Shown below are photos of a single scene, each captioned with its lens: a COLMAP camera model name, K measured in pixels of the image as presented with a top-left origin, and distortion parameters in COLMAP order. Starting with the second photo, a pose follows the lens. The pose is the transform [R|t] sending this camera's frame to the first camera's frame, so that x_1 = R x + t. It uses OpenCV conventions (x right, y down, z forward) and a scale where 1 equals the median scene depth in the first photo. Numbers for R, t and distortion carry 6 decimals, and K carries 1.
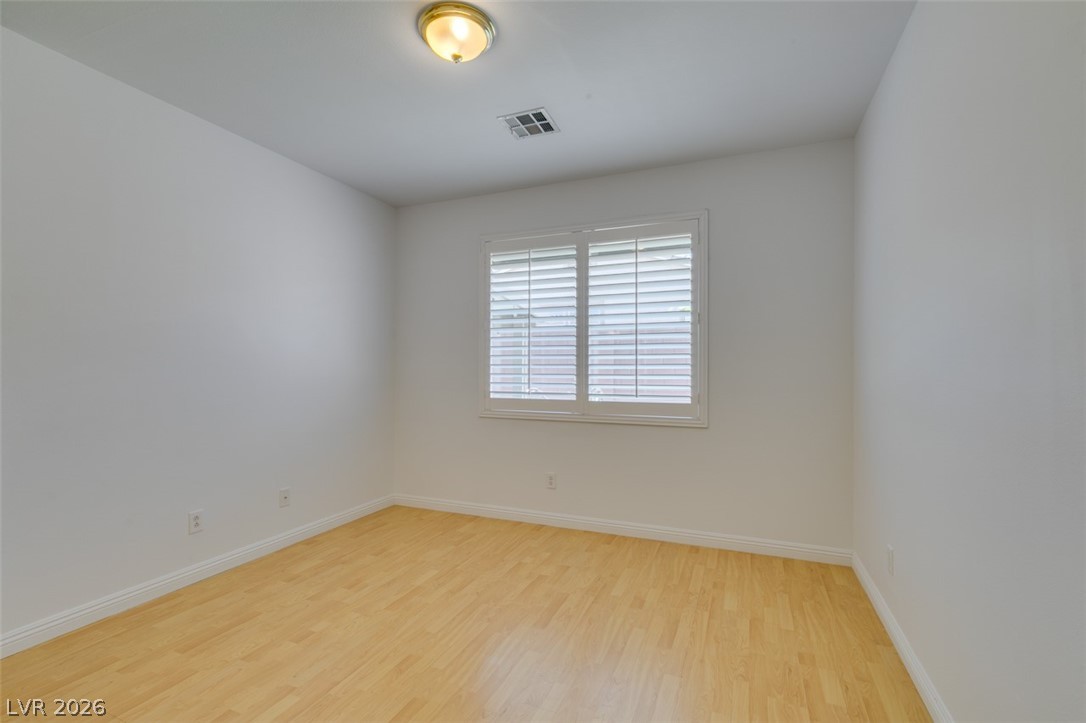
lens RADIAL K [[491.6, 0, 539.2], [0, 491.6, 365.3], [0, 0, 1]] dist [0.009470, -0.000851]
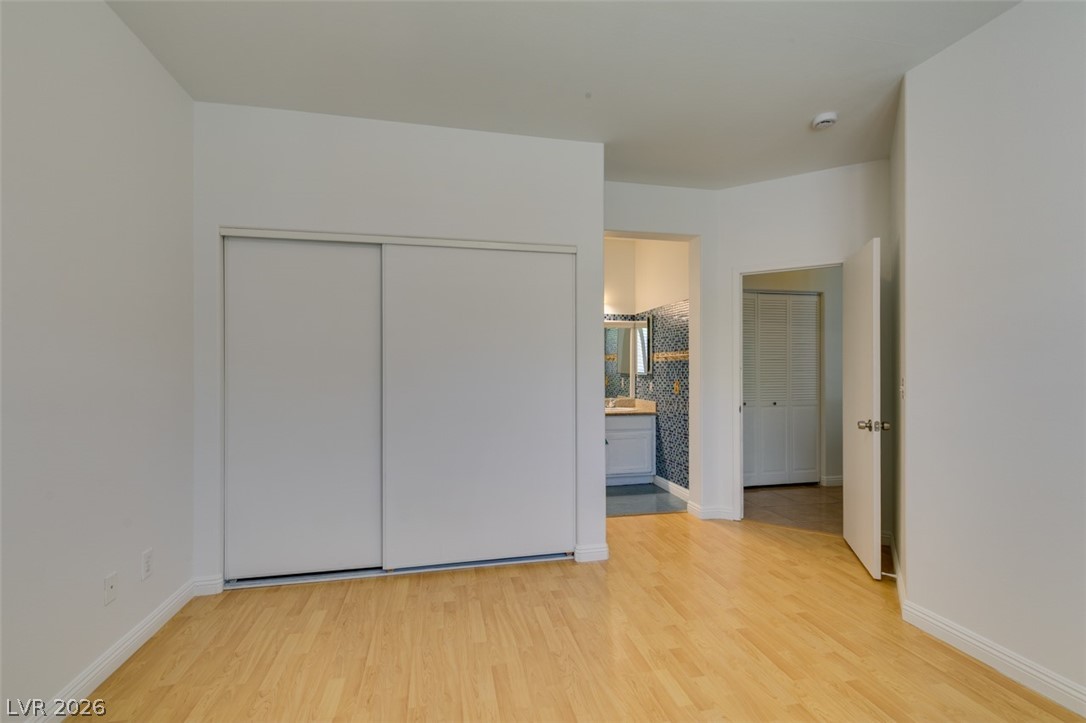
lens RADIAL K [[491.6, 0, 540.1], [0, 491.6, 363.8], [0, 0, 1]] dist [0.009470, -0.000851]
pose [[-0.815103, -0.004826, -0.579296, 0.277589], [-0.000575, 0.999972, -0.007522, 0.004086], [0.579316, -0.005798, -0.815083, 1.465685]]
